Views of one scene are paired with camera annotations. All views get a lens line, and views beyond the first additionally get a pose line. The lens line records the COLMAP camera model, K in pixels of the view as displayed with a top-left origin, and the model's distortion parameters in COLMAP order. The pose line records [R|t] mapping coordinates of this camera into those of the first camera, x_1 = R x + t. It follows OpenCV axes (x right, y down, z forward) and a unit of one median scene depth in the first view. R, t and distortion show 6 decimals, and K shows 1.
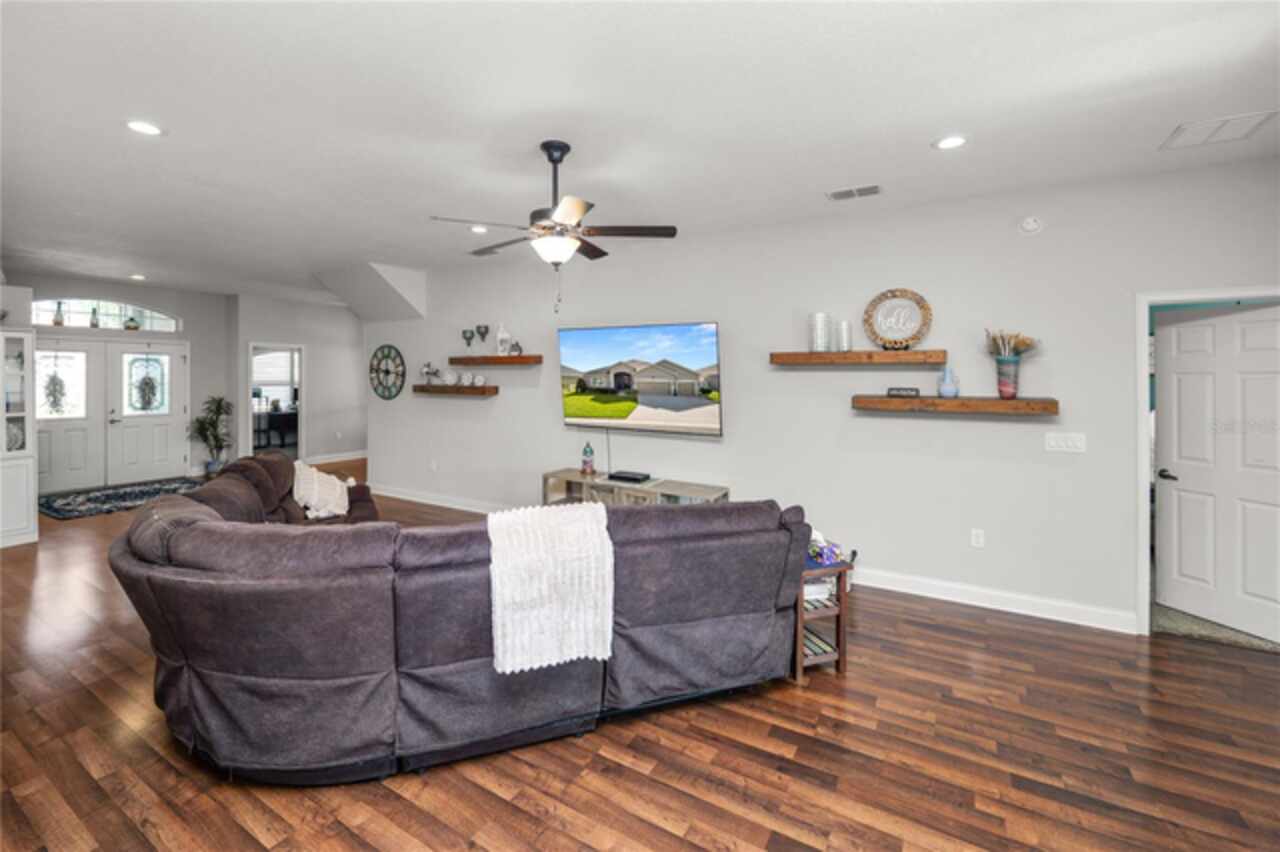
lens RADIAL K [[540.1, 0, 630.5], [0, 540.1, 377.3], [0, 0, 1]] dist [-0.008194, 0.001019]
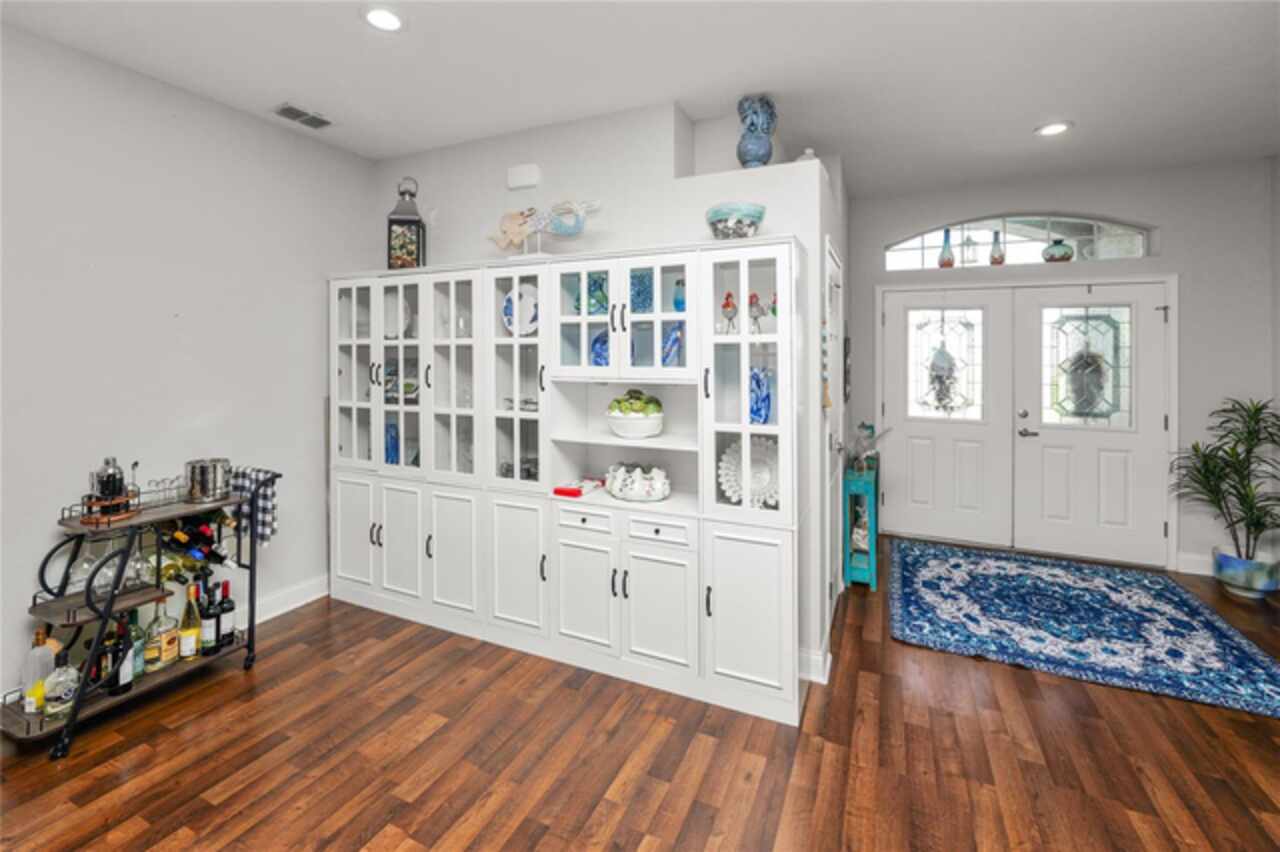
lens RADIAL K [[540.1, 0, 650.3], [0, 540.1, 348.6], [0, 0, 1]] dist [-0.008194, 0.001019]
pose [[0.132502, -0.005945, -0.991165, -0.465891], [-0.007954, 0.999943, -0.007061, 0.003241], [0.991151, 0.008820, 0.132447, 0.540797]]
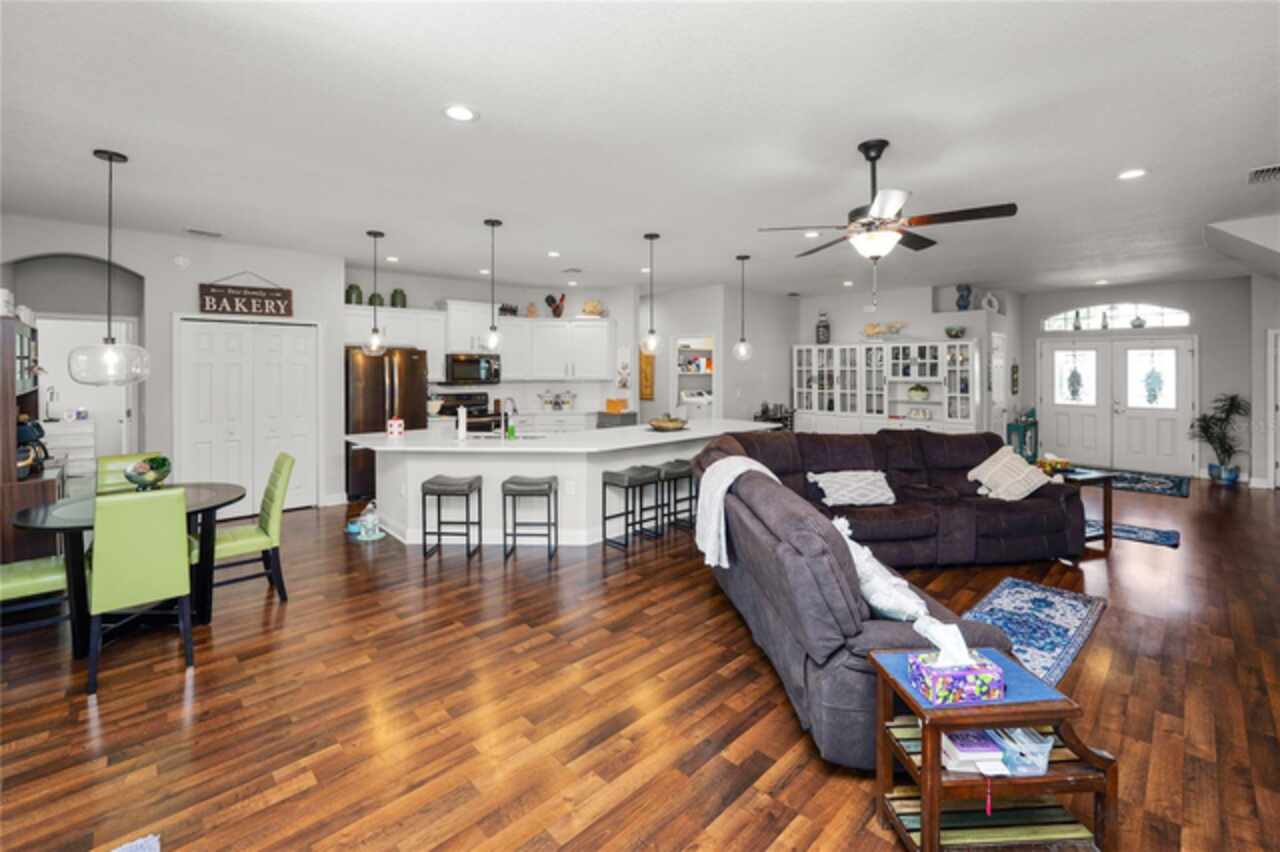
lens RADIAL K [[540.1, 0, 638.2], [0, 540.1, 369.5], [0, 0, 1]] dist [-0.008194, 0.001019]
pose [[-0.254479, -0.002789, -0.967074, 0.364719], [-0.005752, 0.999983, -0.001370, 0.002732], [0.967061, 0.005214, -0.254491, 0.311493]]
